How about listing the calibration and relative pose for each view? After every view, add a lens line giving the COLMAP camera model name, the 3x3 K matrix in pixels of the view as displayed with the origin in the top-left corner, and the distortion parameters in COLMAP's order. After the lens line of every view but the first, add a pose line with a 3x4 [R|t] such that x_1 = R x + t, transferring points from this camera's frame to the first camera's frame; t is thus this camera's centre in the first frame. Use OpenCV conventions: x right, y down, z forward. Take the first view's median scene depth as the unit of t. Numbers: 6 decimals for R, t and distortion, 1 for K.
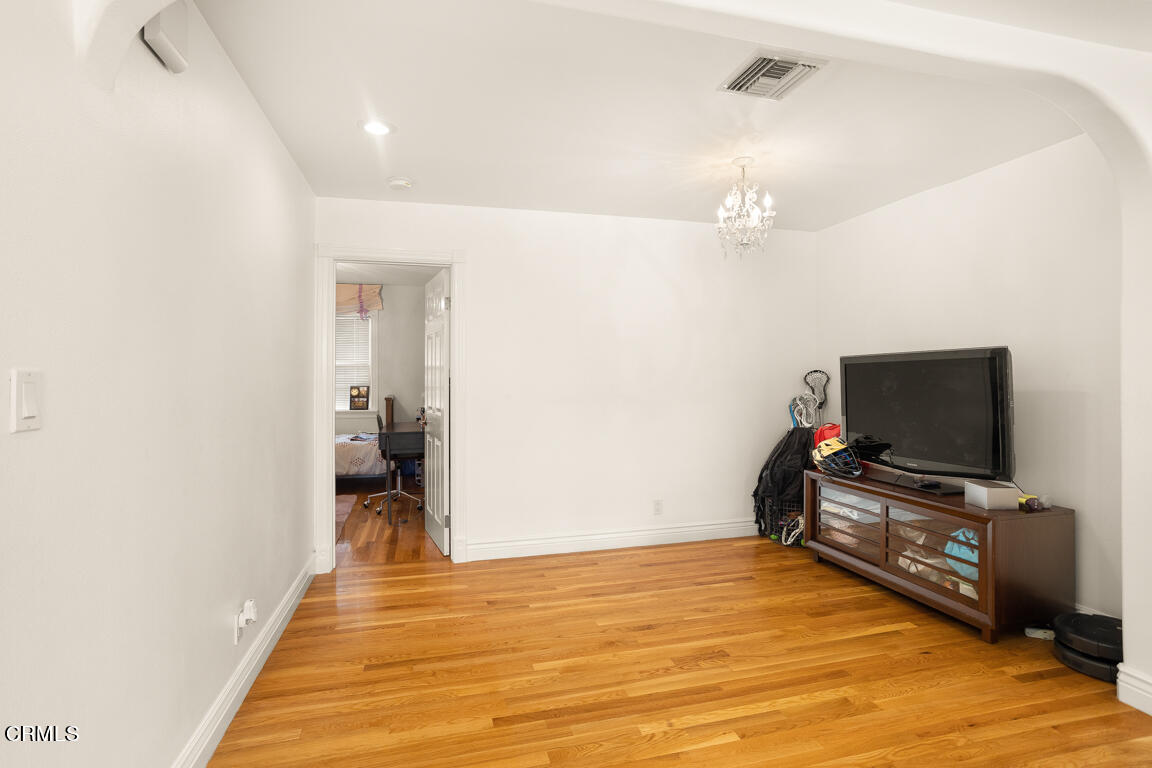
lens RADIAL K [[553.0, 0, 573.0], [0, 553.0, 375.4], [0, 0, 1]] dist [-0.028756, 0.009171]
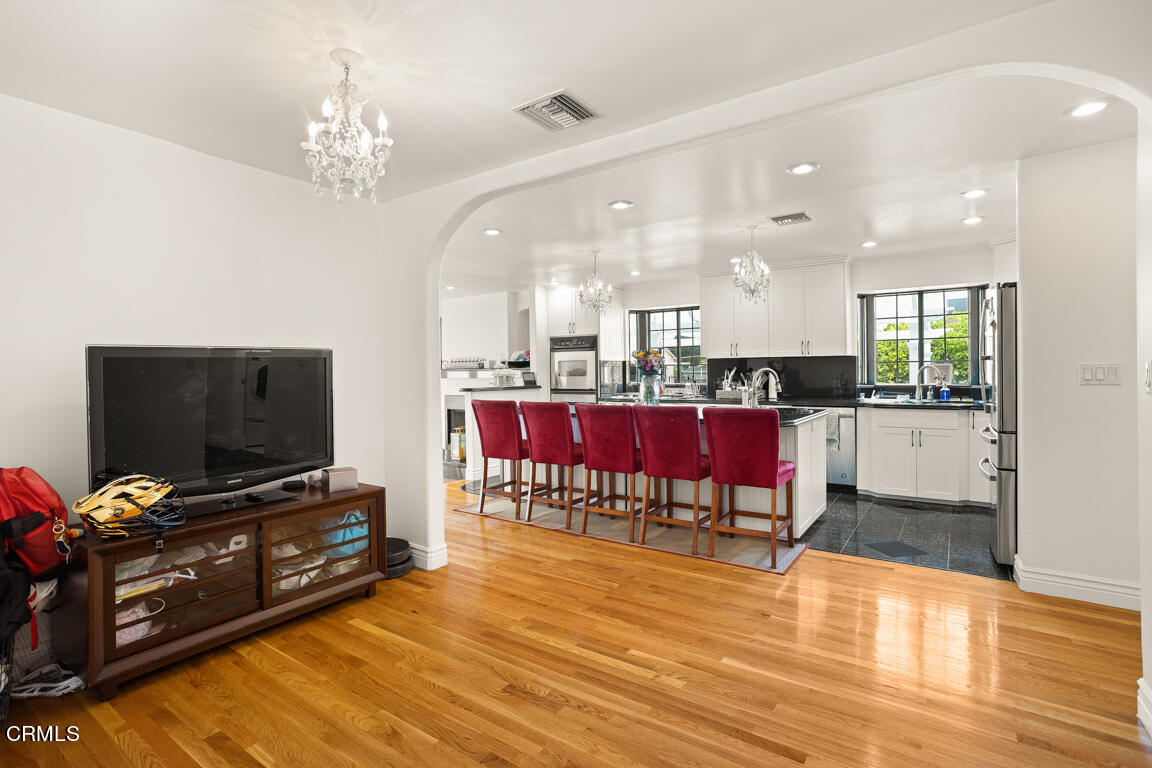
lens RADIAL K [[553.0, 0, 576.1], [0, 553.0, 377.7], [0, 0, 1]] dist [-0.028756, 0.009171]
pose [[-0.640485, -0.000499, 0.767971, -0.442138], [0.016340, 0.999765, 0.014278, 0.000125], [-0.767797, 0.021693, -0.640326, 1.388577]]
